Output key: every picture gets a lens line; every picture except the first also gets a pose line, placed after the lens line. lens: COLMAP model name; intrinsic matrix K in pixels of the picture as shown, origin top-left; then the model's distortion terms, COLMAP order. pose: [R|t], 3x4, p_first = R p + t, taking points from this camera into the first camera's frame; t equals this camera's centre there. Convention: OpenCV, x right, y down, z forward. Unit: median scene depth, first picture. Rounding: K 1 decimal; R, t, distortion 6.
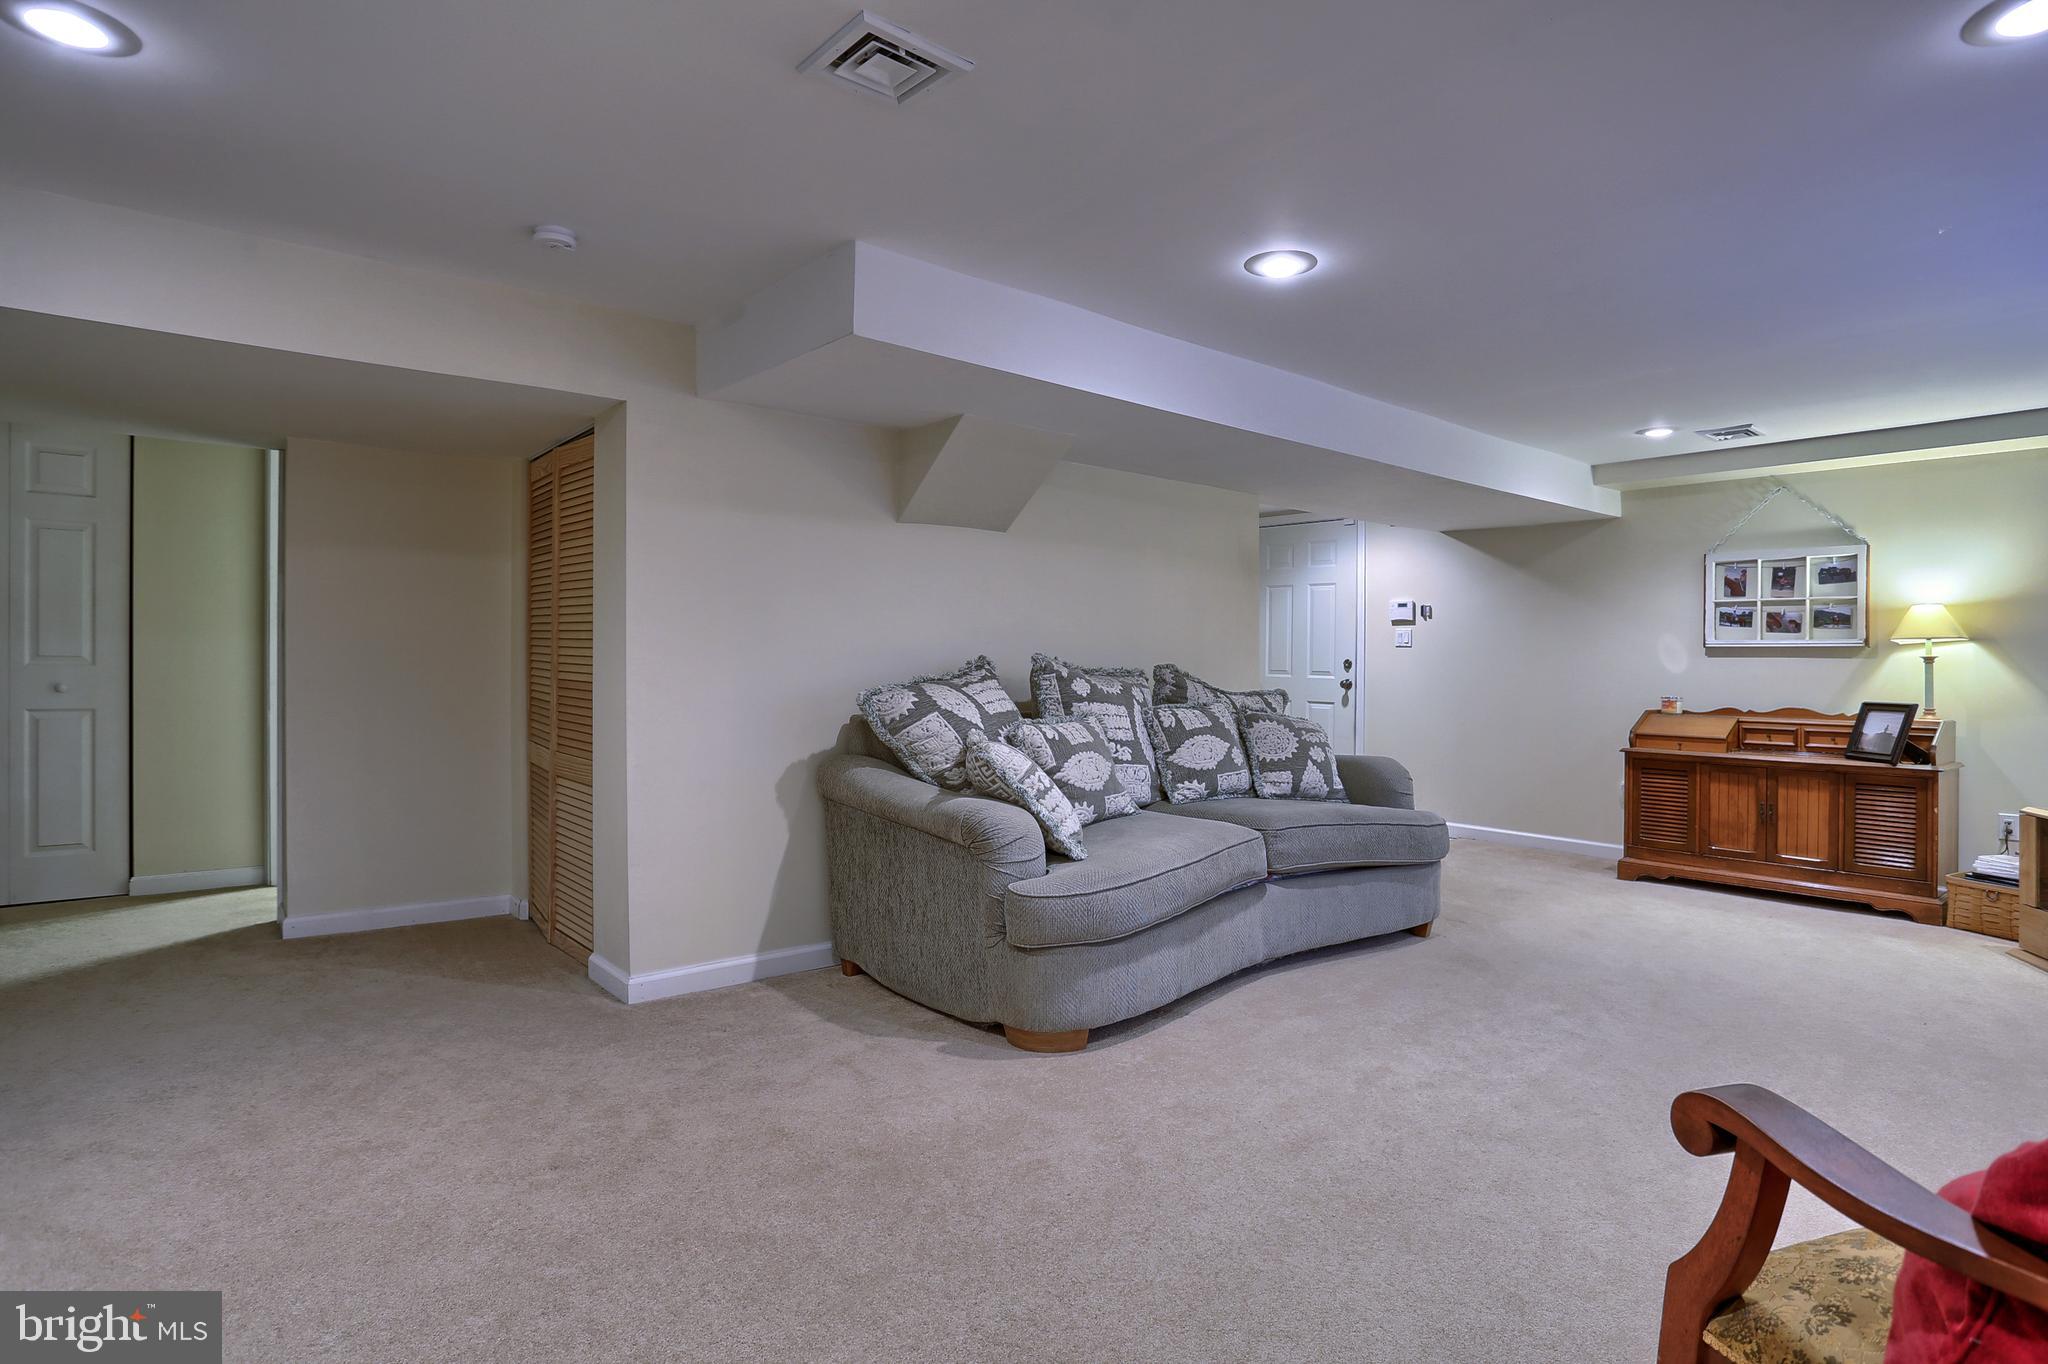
lens RADIAL K [[1088.1, 0, 1024.0], [0, 1088.1, 693.9], [0, 0, 1]] dist [-0.081736, 0.037675]
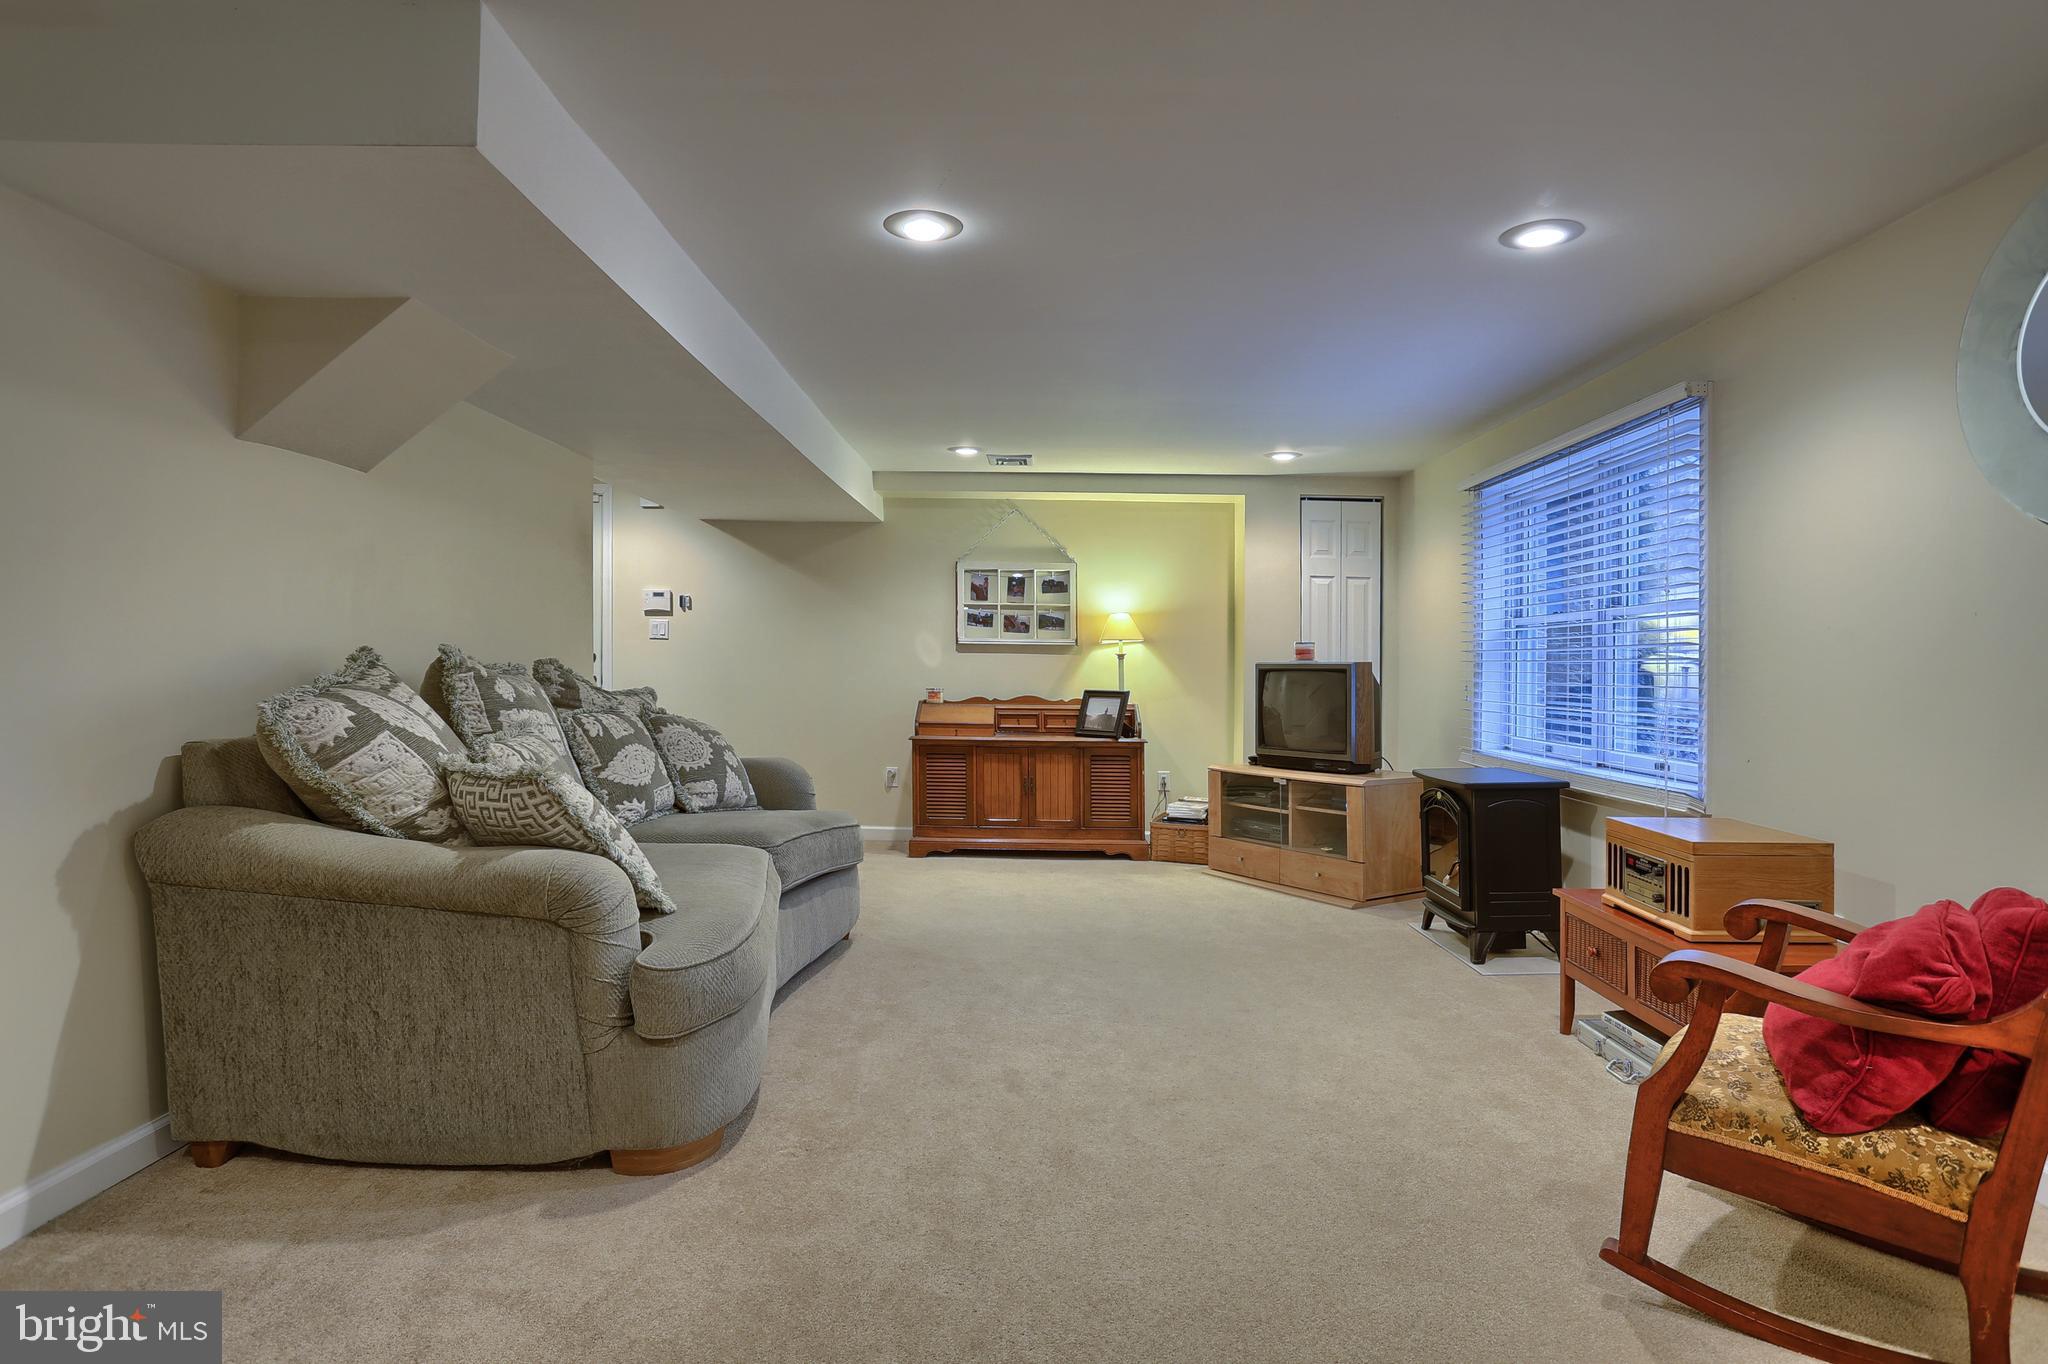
lens RADIAL K [[1122.9, 0, 1024.0], [0, 1122.9, 682.0], [0, 0, 1]] dist [-0.073738, 0.042002]
pose [[0.644832, -0.012582, 0.764221, -0.277246], [0.014926, 0.999881, 0.003868, -0.008294], [-0.764179, 0.008913, 0.644943, 0.204236]]
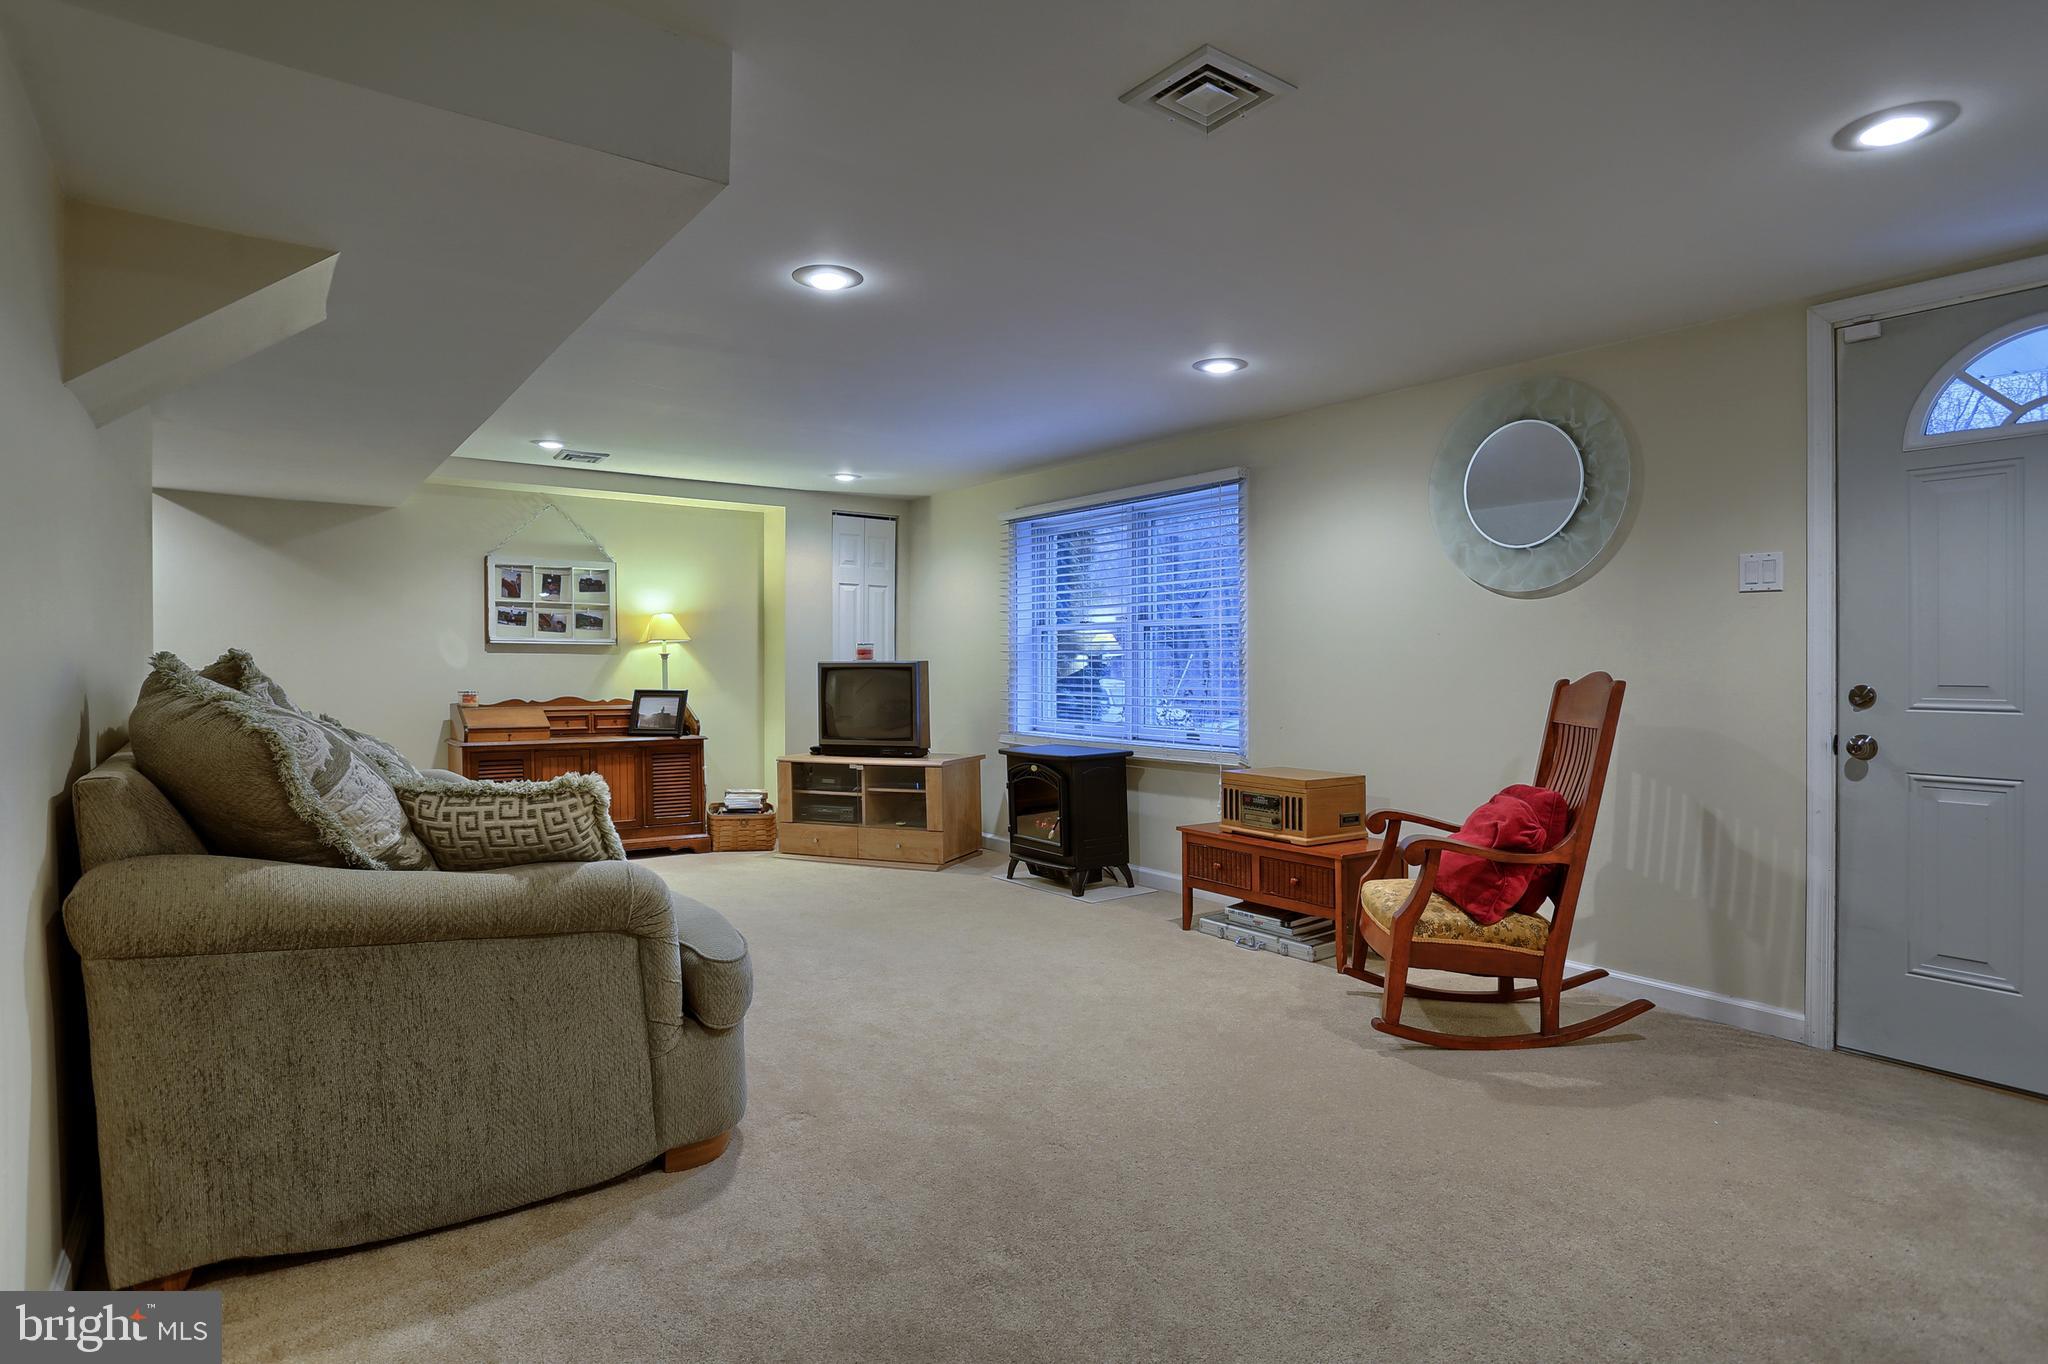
lens RADIAL K [[1124.5, 0, 1021.1], [0, 1124.5, 666.8], [0, 0, 1]] dist [-0.074909, 0.043983]
pose [[0.063048, -0.008957, 0.997970, -0.520558], [0.022932, 0.999709, 0.007524, -0.020027], [-0.997747, 0.022411, 0.063235, 0.477599]]
